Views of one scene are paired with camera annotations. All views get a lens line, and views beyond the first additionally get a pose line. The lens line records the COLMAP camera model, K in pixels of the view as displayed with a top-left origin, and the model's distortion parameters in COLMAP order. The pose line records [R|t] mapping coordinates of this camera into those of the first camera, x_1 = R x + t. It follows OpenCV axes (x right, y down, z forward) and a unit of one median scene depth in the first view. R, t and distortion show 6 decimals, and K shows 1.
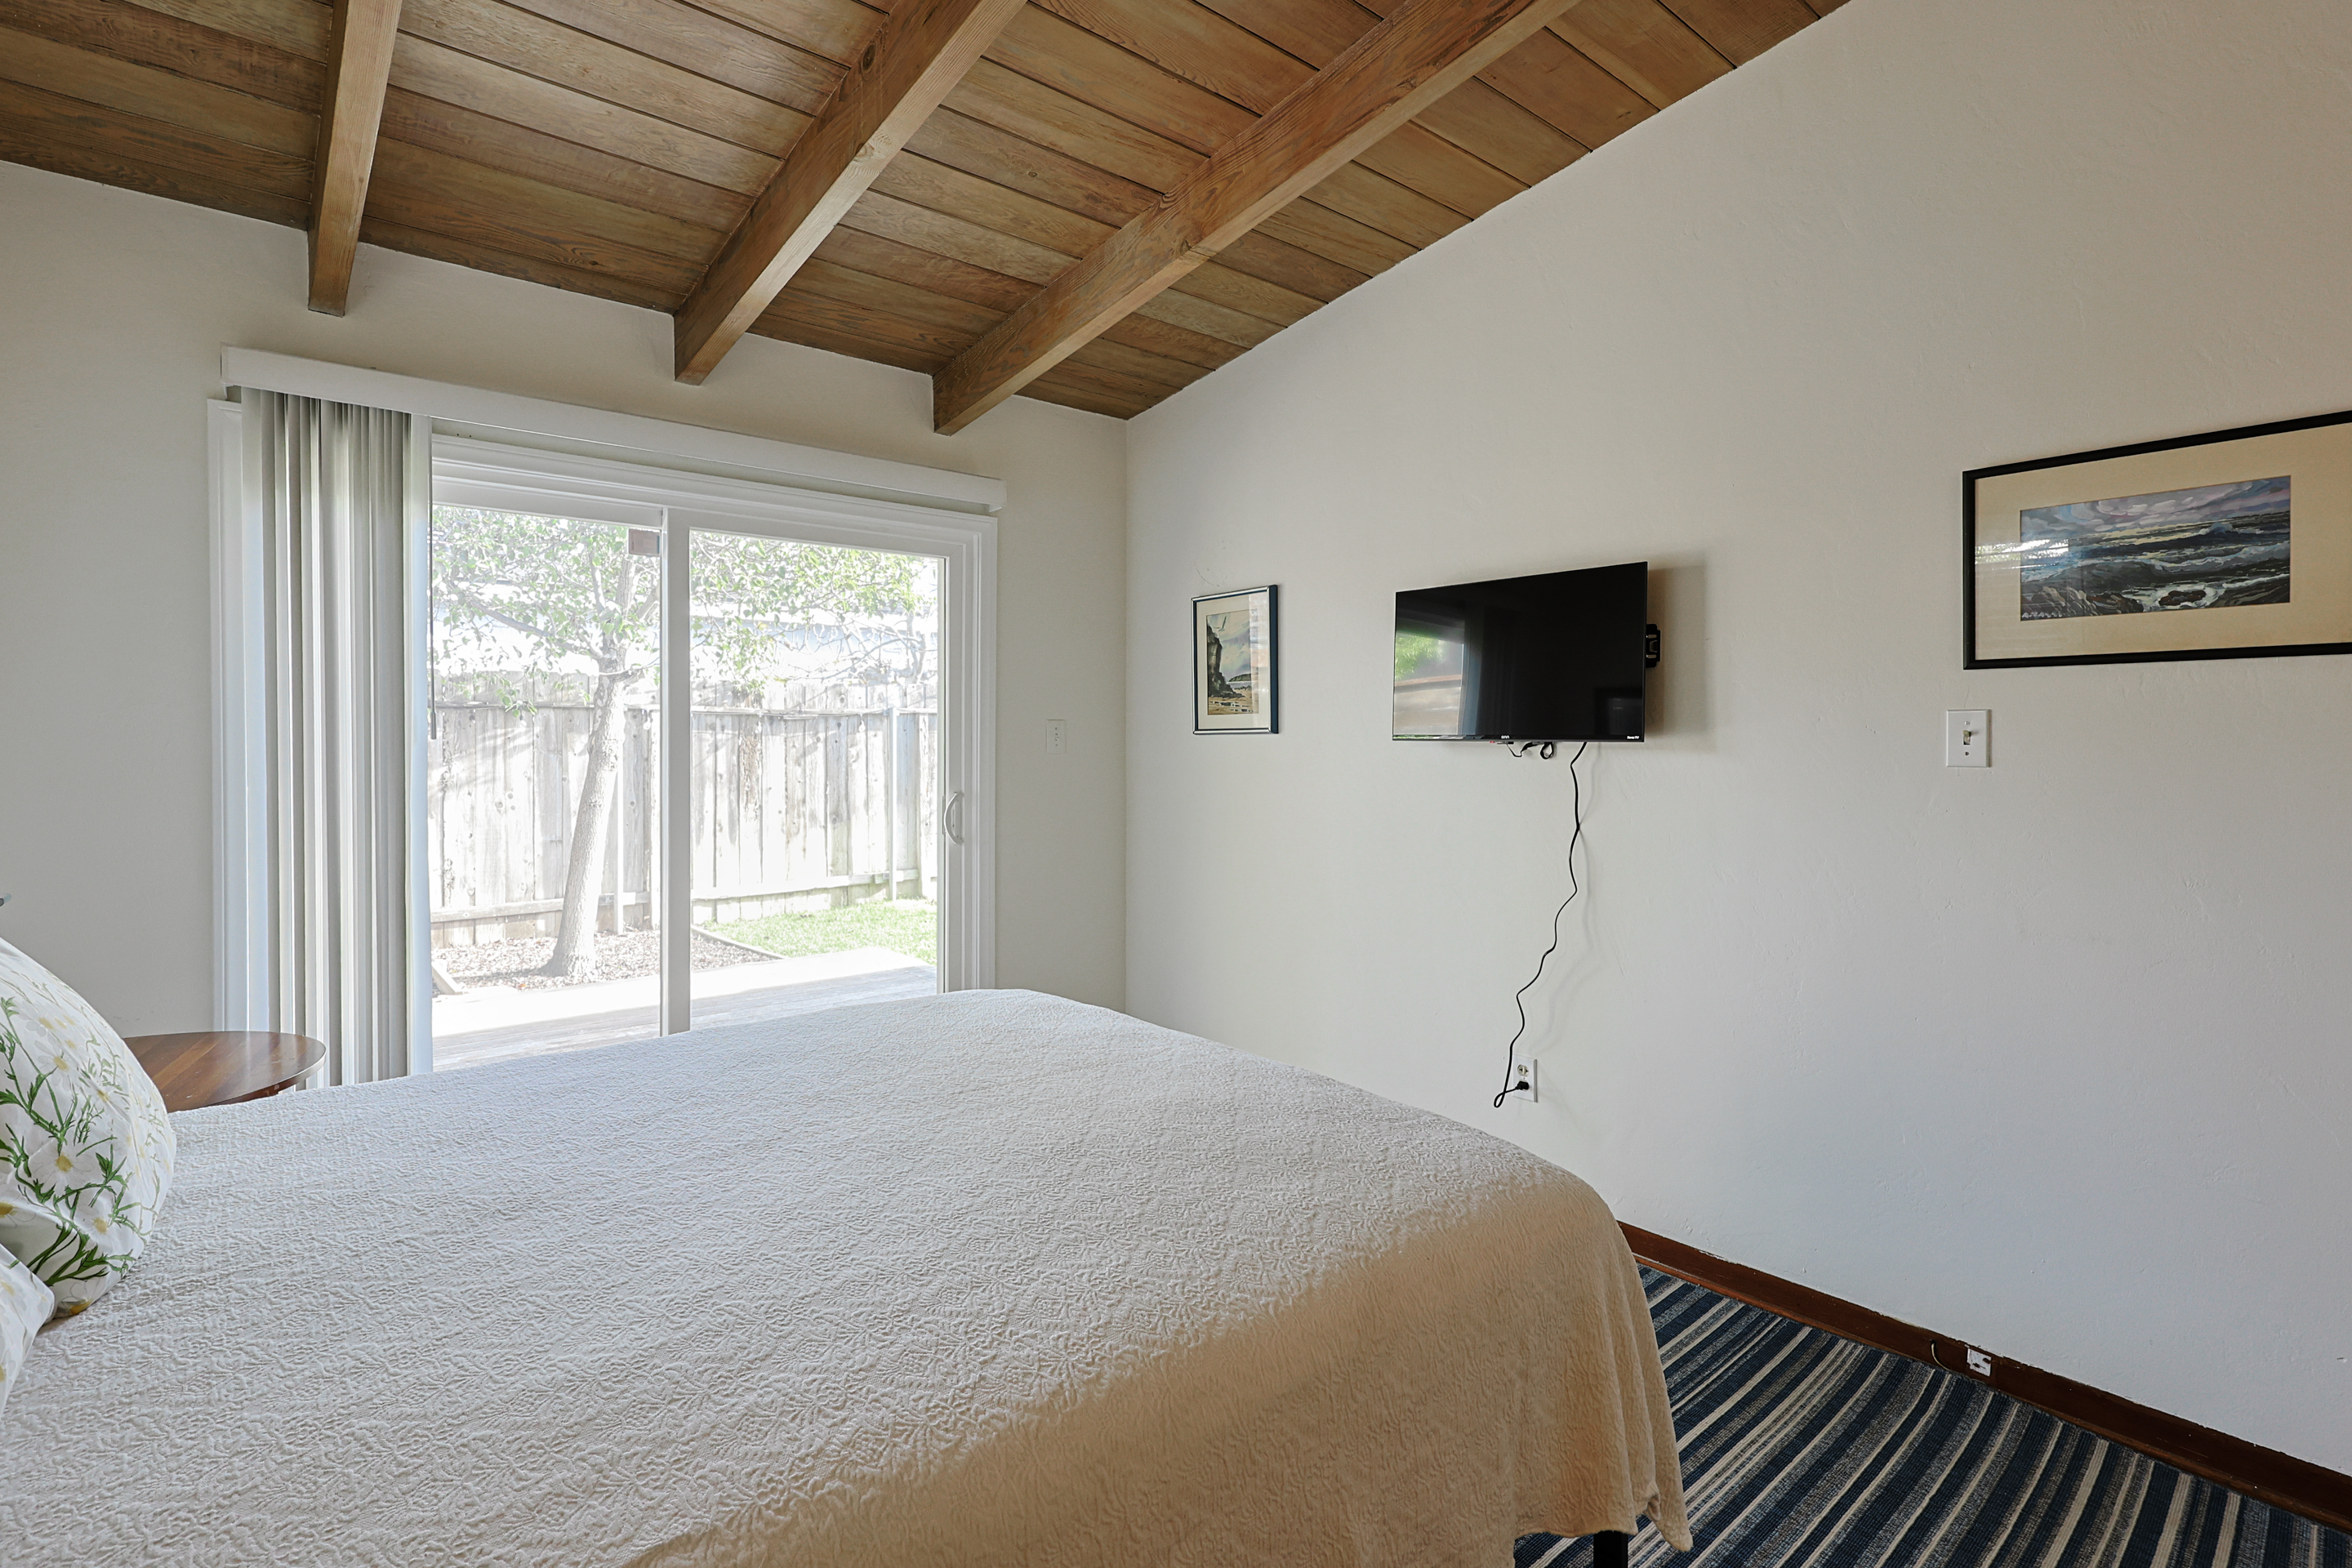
lens RADIAL K [[1072.6, 0, 1175.0], [0, 1072.6, 737.6], [0, 0, 1]] dist [0.000805, 0.000039]
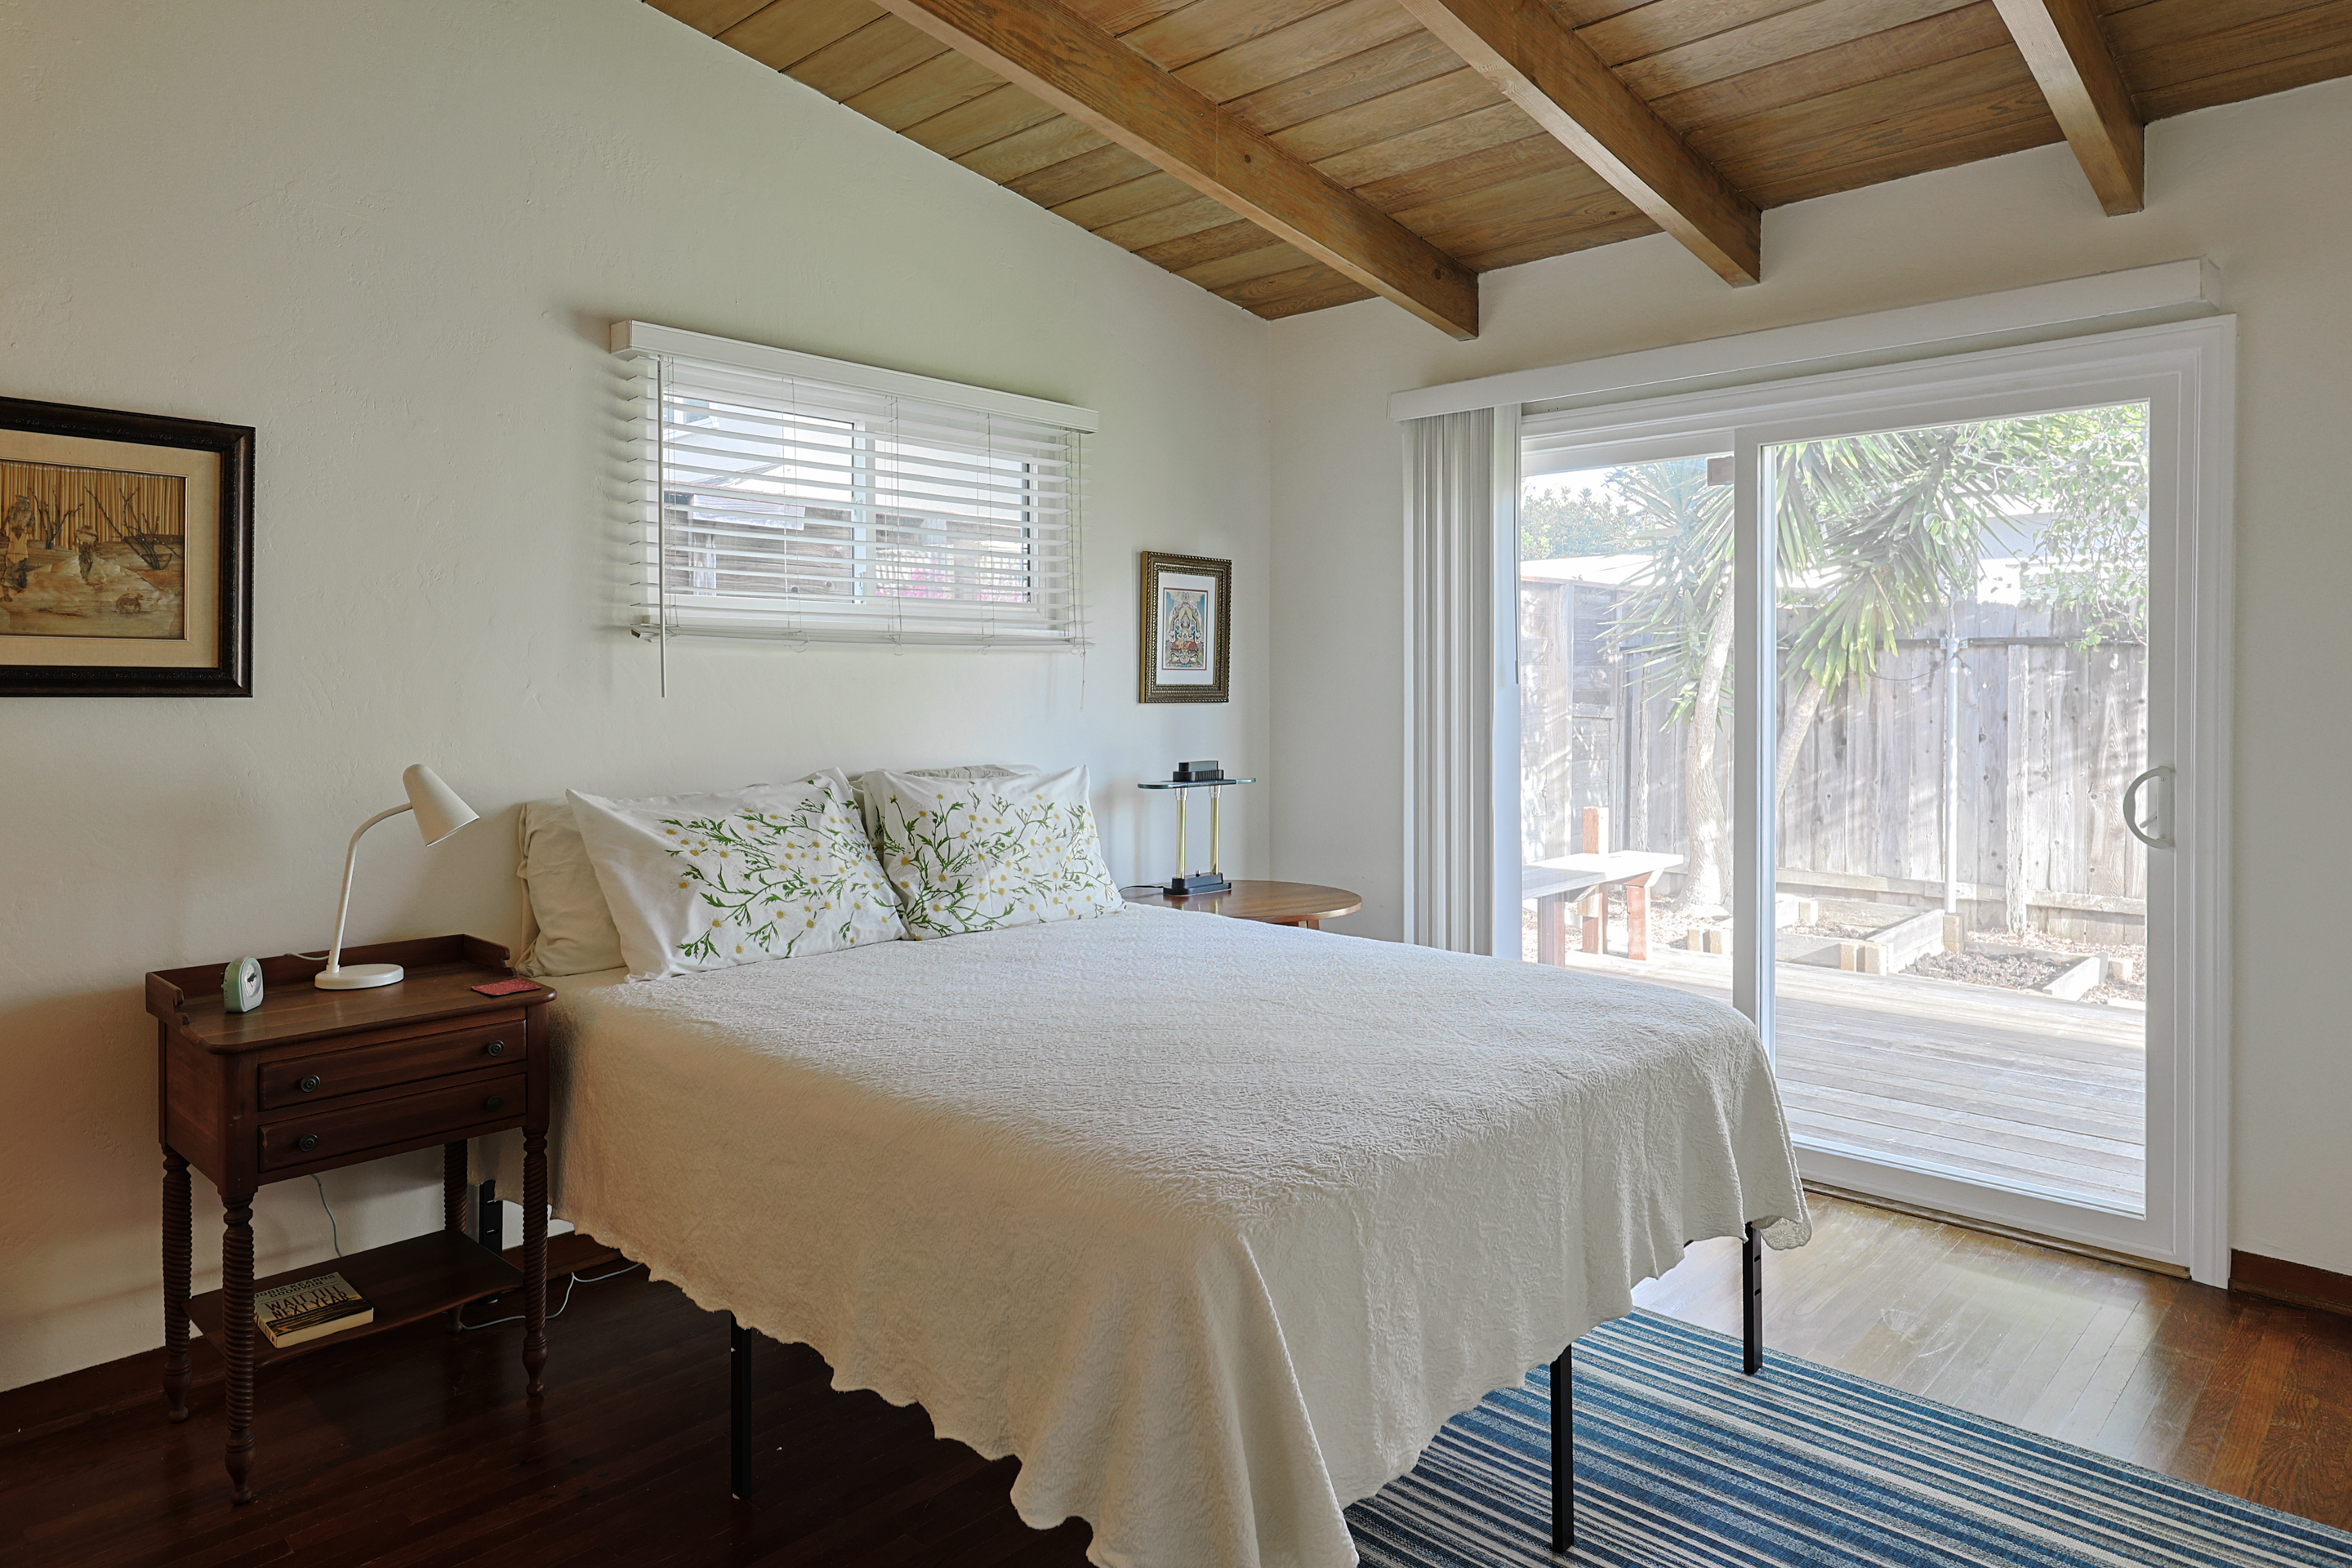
lens RADIAL K [[1443.3, 0, 1173.8], [0, 1443.3, 685.2], [0, 0, 1]] dist [0.232093, -0.000088]
pose [[0.112456, 0.013882, -0.993560, 0.708212], [-0.007892, 0.999883, 0.013077, -0.015106], [0.993625, 0.006370, 0.112553, 0.404362]]
